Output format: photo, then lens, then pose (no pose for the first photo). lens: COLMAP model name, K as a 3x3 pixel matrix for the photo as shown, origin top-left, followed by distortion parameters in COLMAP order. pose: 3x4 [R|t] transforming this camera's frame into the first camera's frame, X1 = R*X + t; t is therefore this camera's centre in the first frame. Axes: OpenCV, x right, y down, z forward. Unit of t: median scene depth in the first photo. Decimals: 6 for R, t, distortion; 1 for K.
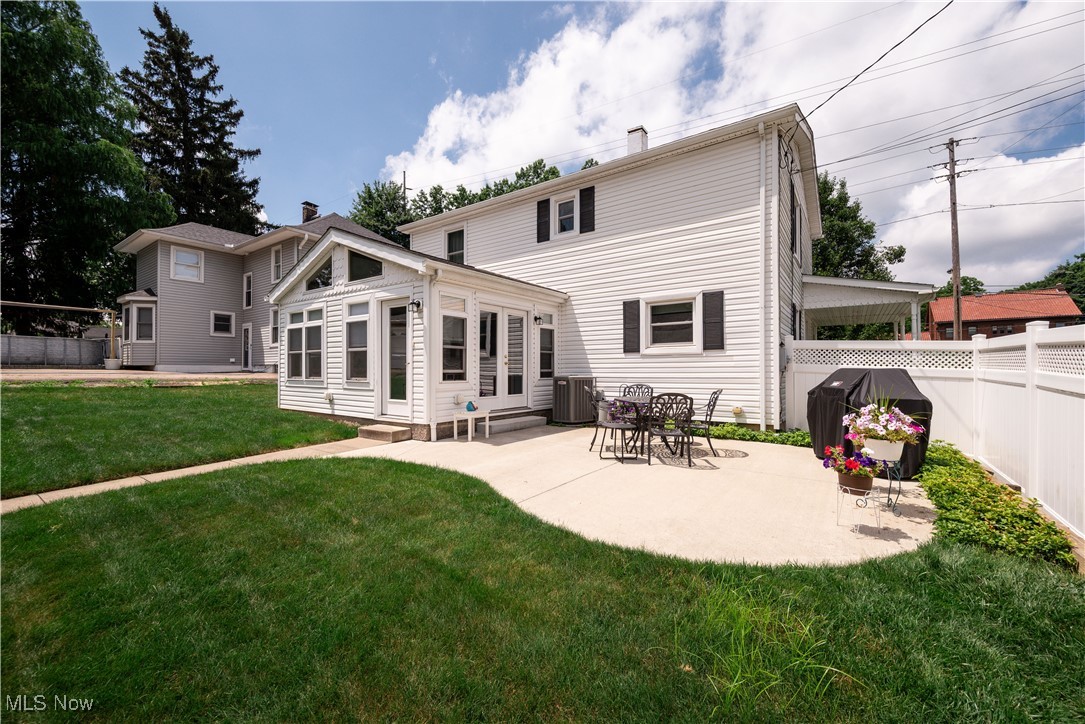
lens RADIAL K [[429.5, 0, 540.2], [0, 429.5, 369.0], [0, 0, 1]] dist [-0.000456, 0.000041]
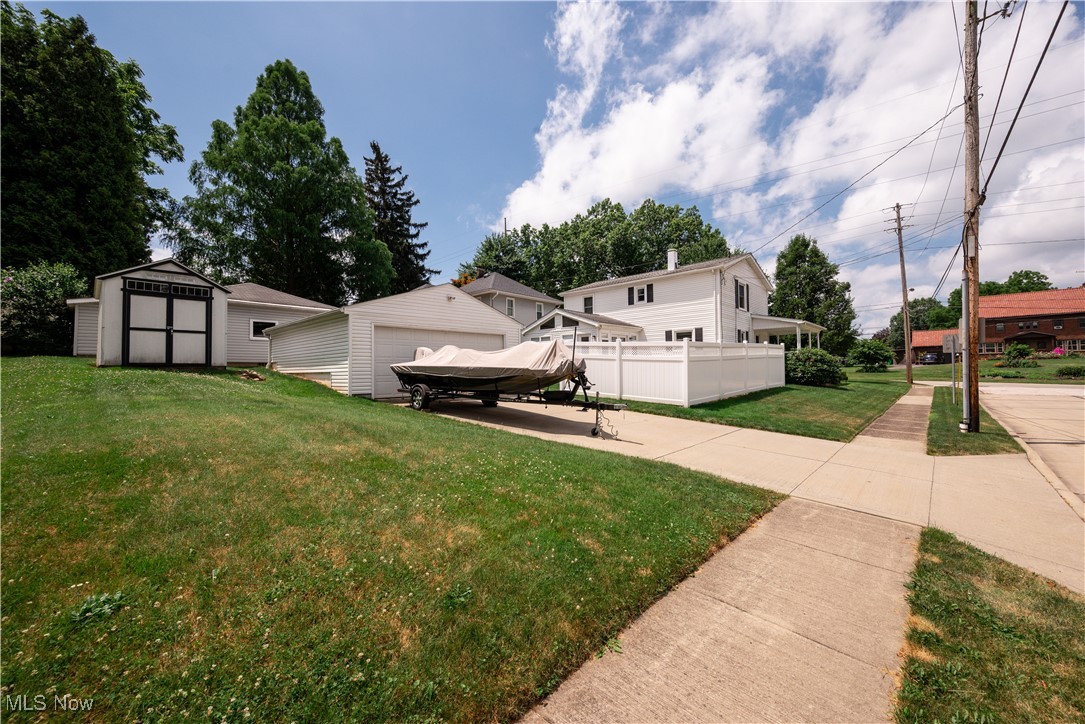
lens RADIAL K [[412.5, 0, 549.3], [0, 412.5, 362.6], [0, 0, 1]] dist [0.002479, -0.000007]
pose [[0.992326, -0.014308, -0.122822, -0.163855], [0.012264, 0.999774, -0.017386, 0.054312], [0.123043, 0.015746, 0.992276, -1.292457]]
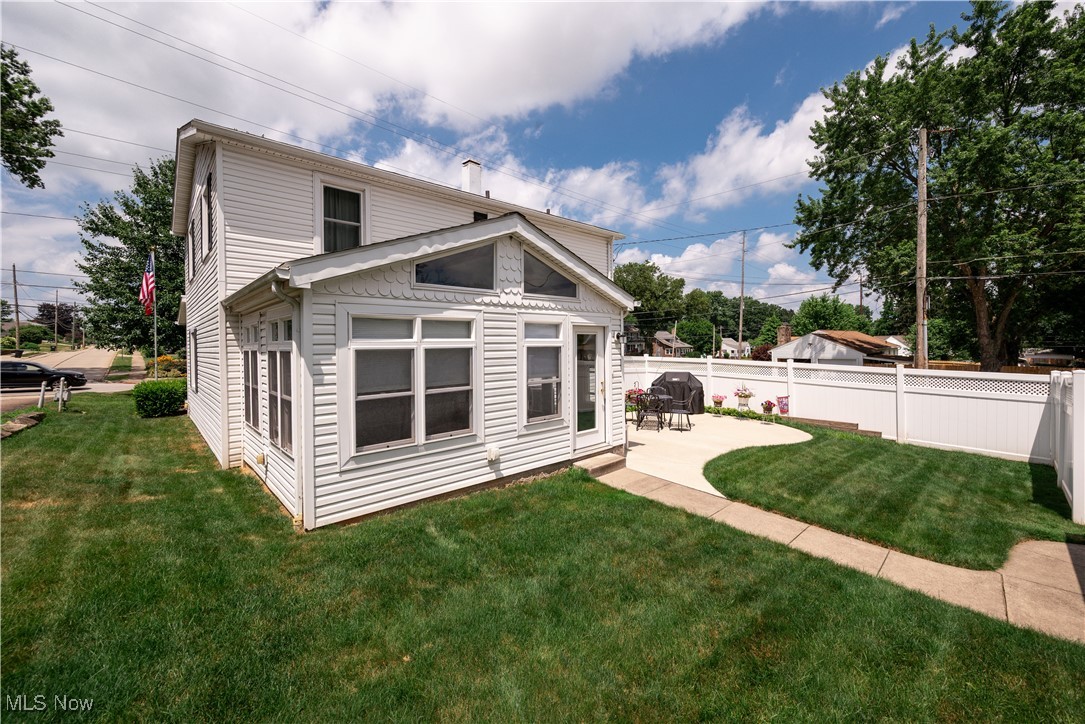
lens RADIAL K [[429.5, 0, 546.9], [0, 429.5, 350.5], [0, 0, 1]] dist [-0.000456, 0.000041]
pose [[0.213375, -0.014838, 0.976858, -0.927664], [0.005733, 0.999886, 0.013935, -0.088300], [-0.976954, 0.002627, 0.213436, 0.633426]]
